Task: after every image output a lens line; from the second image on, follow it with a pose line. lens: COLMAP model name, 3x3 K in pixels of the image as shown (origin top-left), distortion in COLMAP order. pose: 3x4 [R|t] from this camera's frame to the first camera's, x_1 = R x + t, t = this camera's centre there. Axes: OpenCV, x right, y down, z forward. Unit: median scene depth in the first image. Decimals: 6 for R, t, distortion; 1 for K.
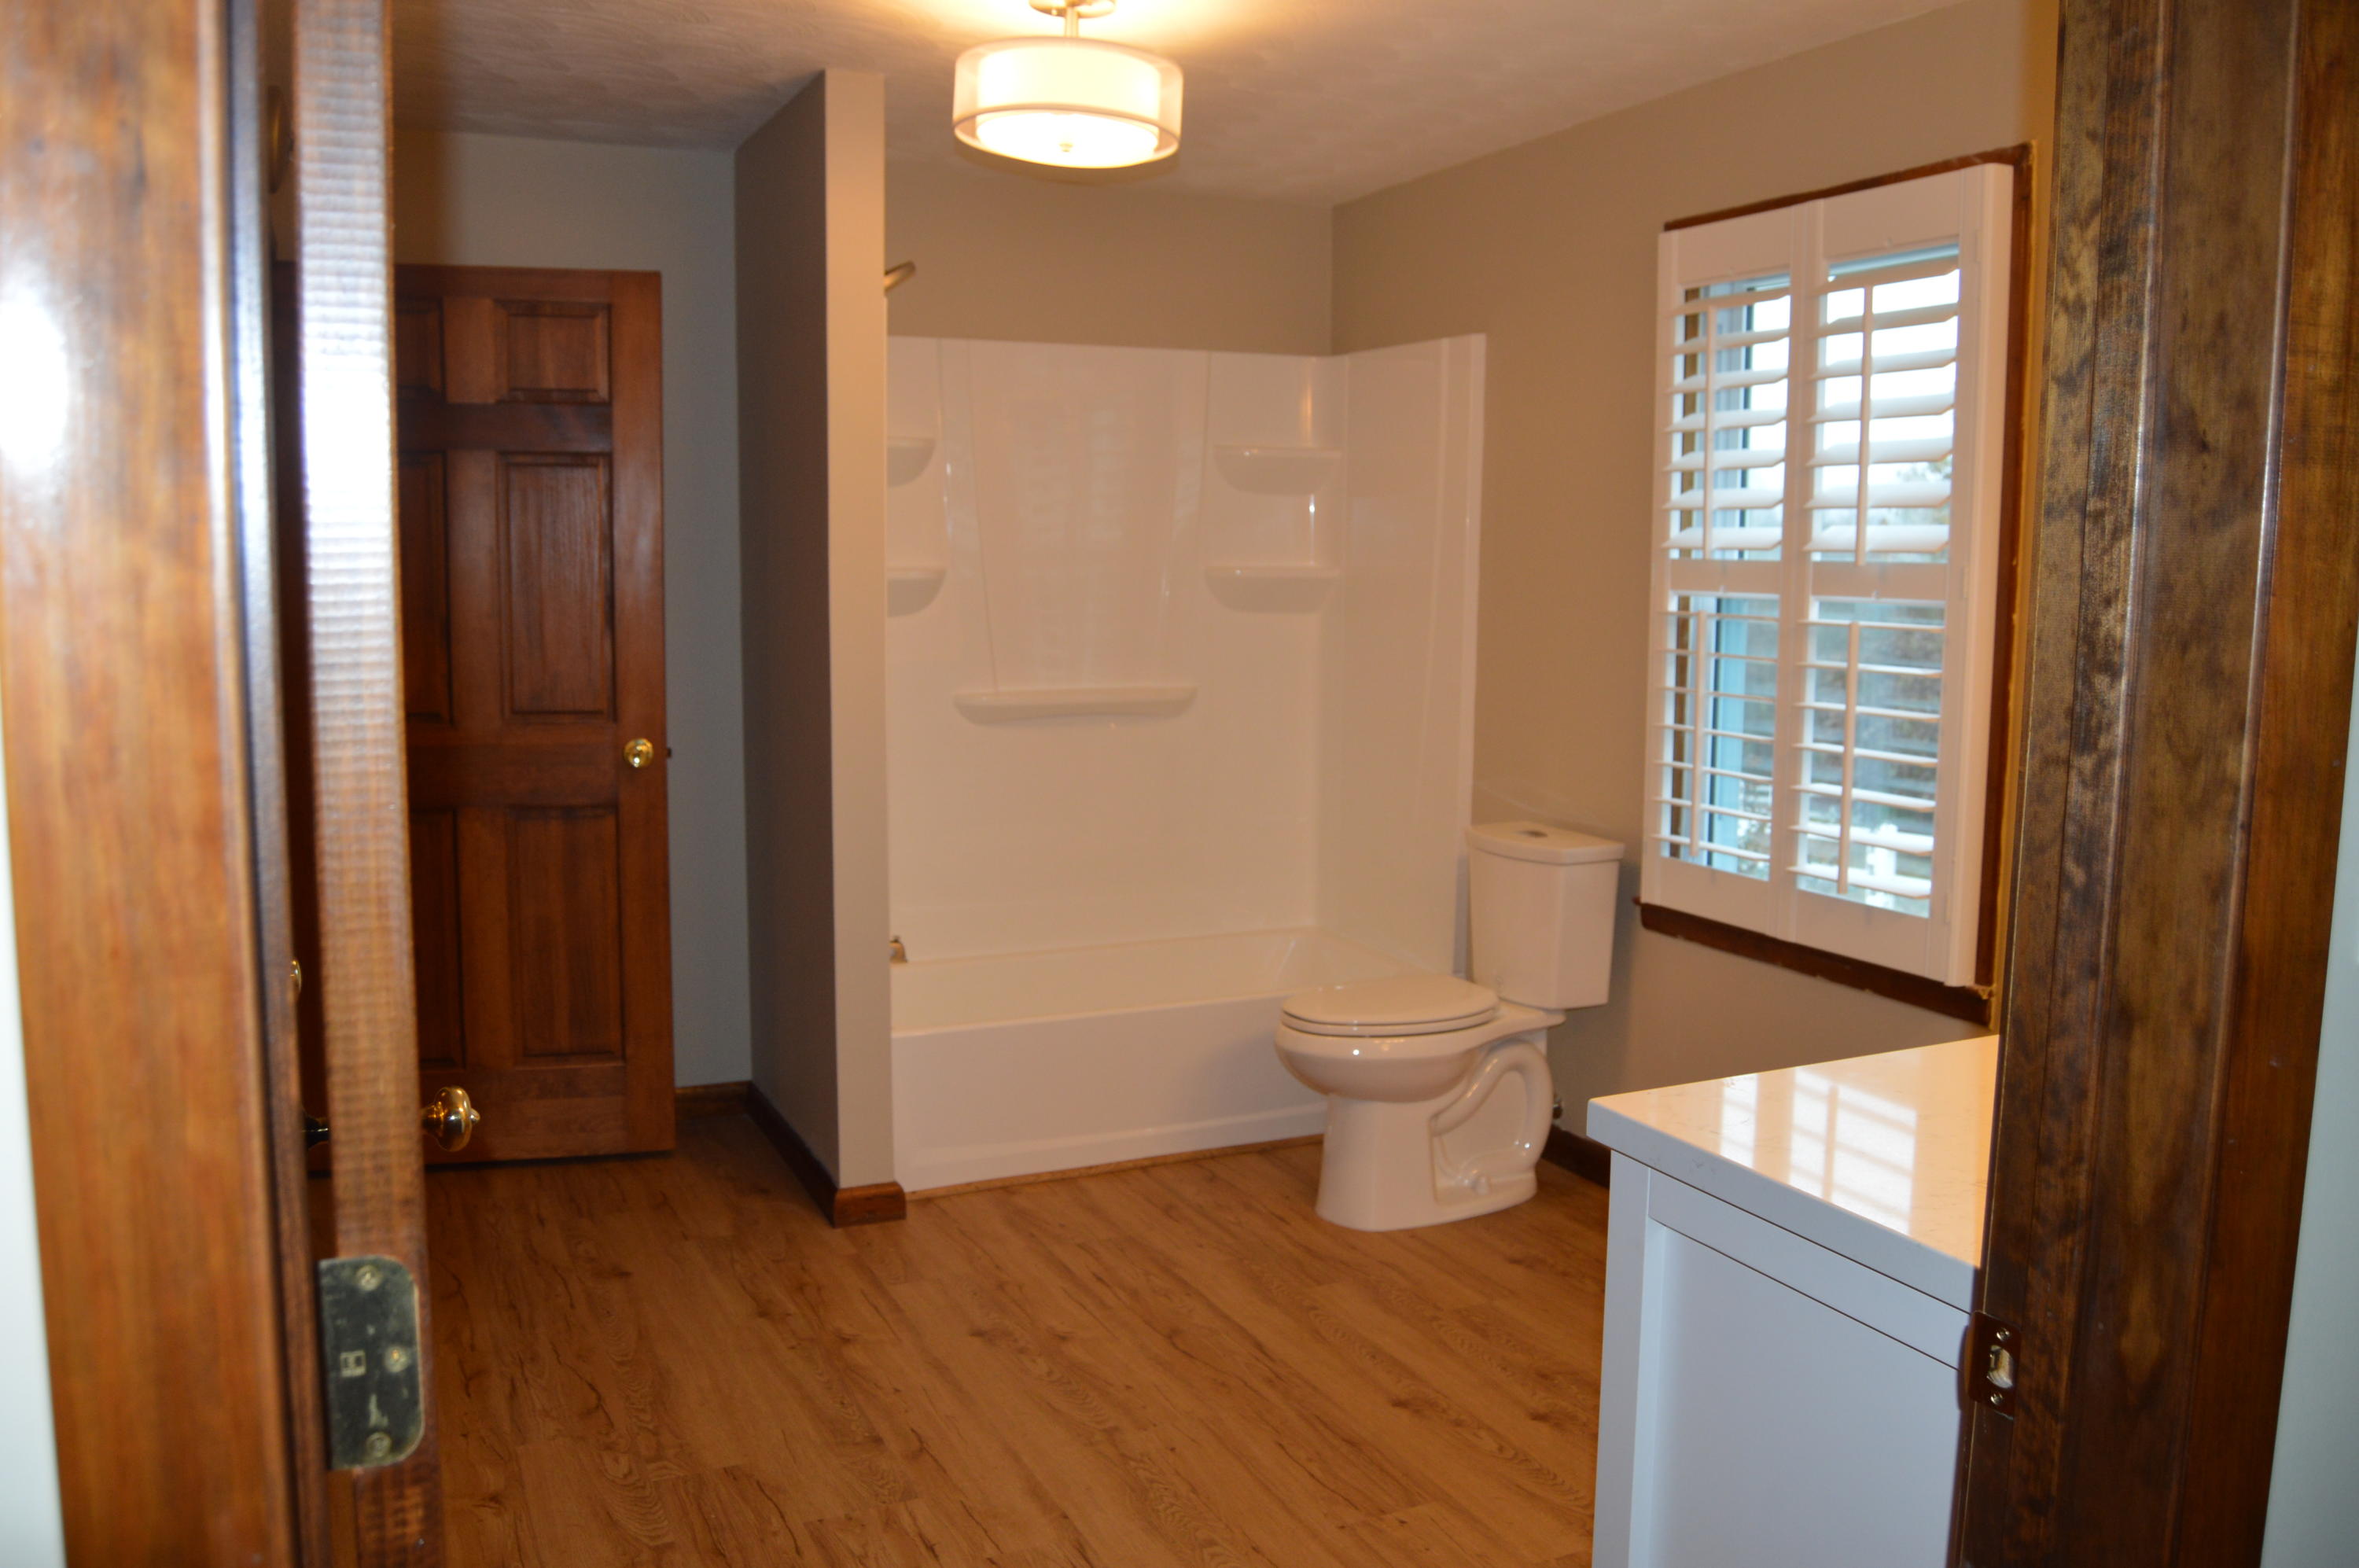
lens RADIAL K [[1879.8, 0, 1171.9], [0, 1879.8, 779.0], [0, 0, 1]] dist [-0.081242, 0.004432]
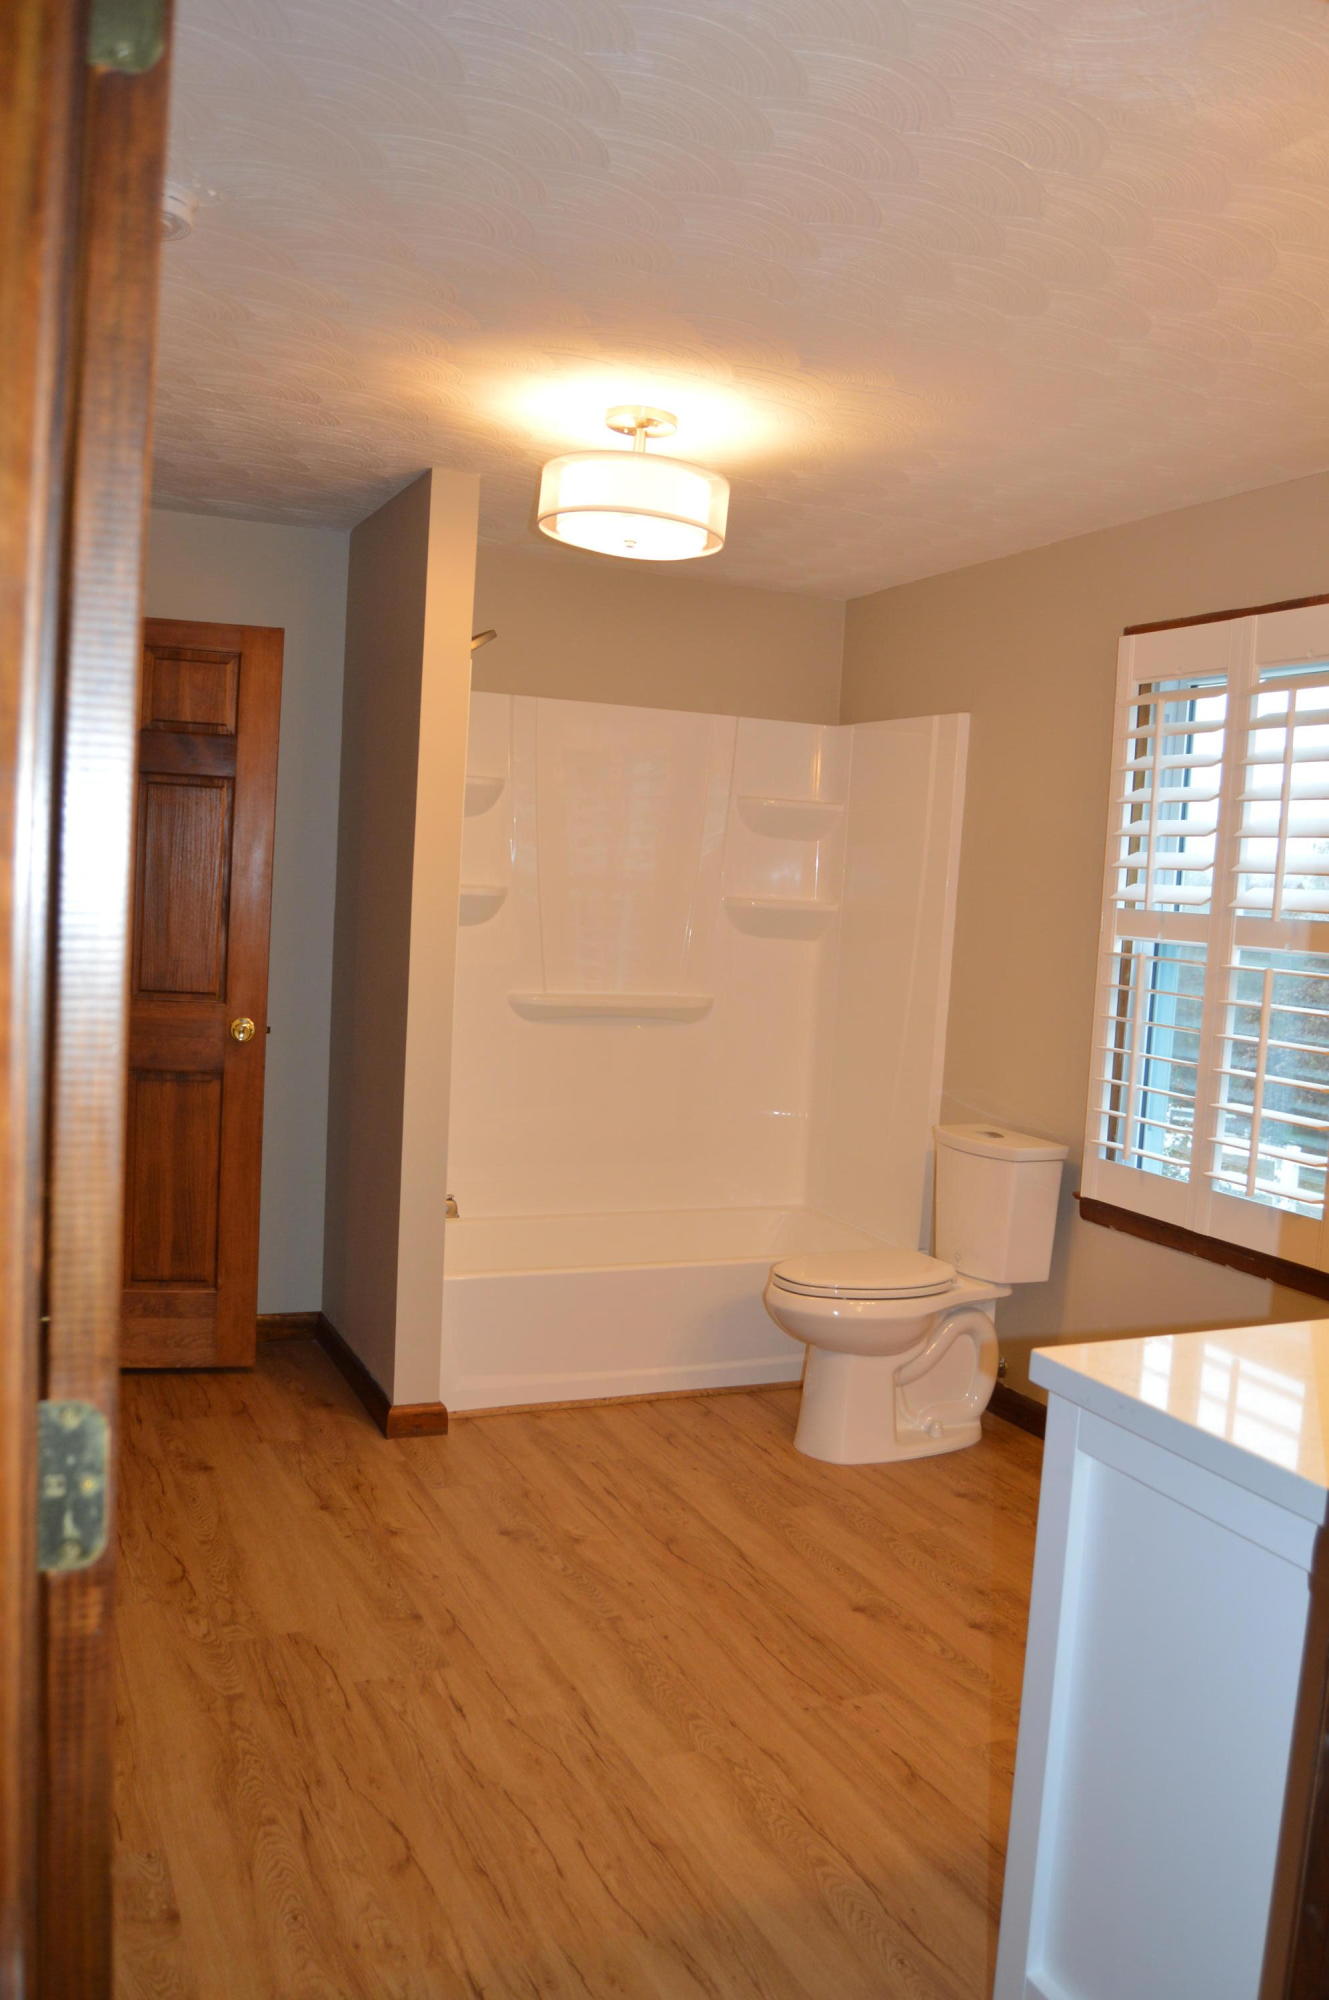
lens RADIAL K [[1607.9, 0, 680.8], [0, 1607.9, 1032.0], [0, 0, 1]] dist [-0.086069, 0.035813]
pose [[0.998813, 0.048650, -0.002562, -0.005208], [-0.048702, 0.998420, -0.028041, 0.002925], [0.001194, 0.028133, 0.999603, -0.018226]]
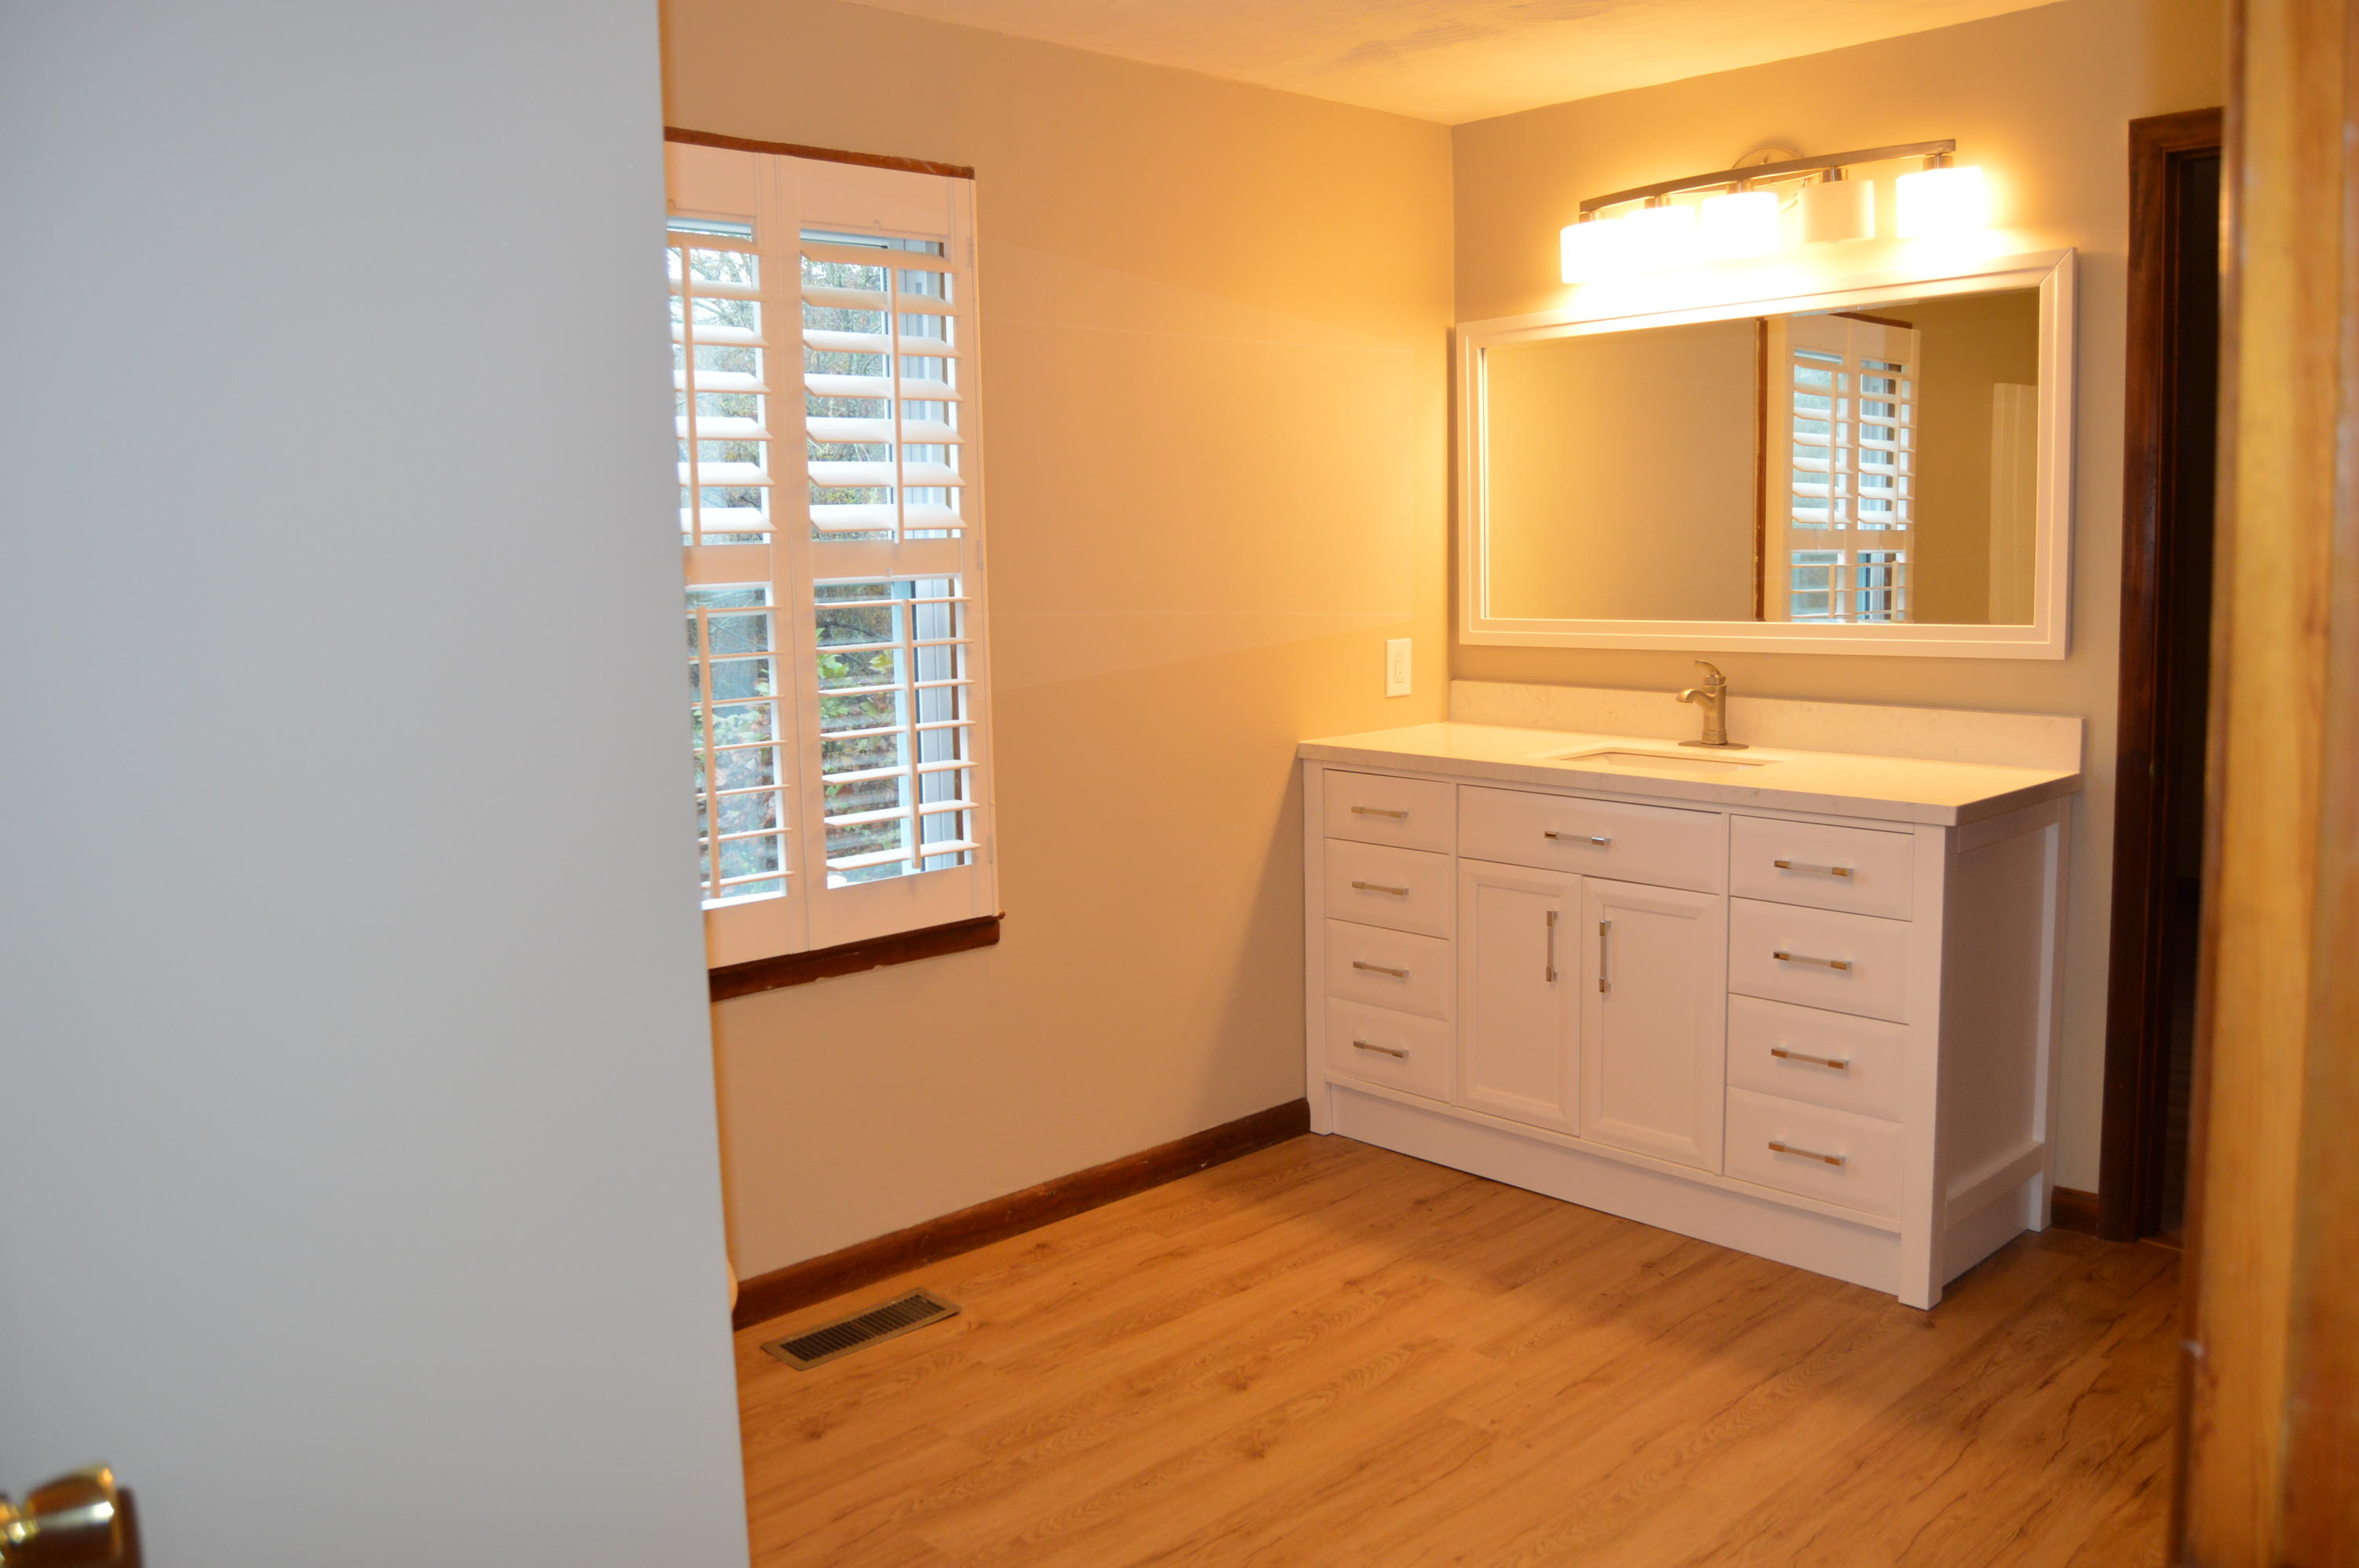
lens RADIAL K [[1879.8, 0, 1171.9], [0, 1879.8, 779.0], [0, 0, 1]] dist [-0.081242, 0.004432]
pose [[-0.323716, -0.110330, 0.939700, -0.605713], [0.140903, 0.976481, 0.163188, -0.126669], [-0.935604, 0.185233, -0.300556, 1.103403]]
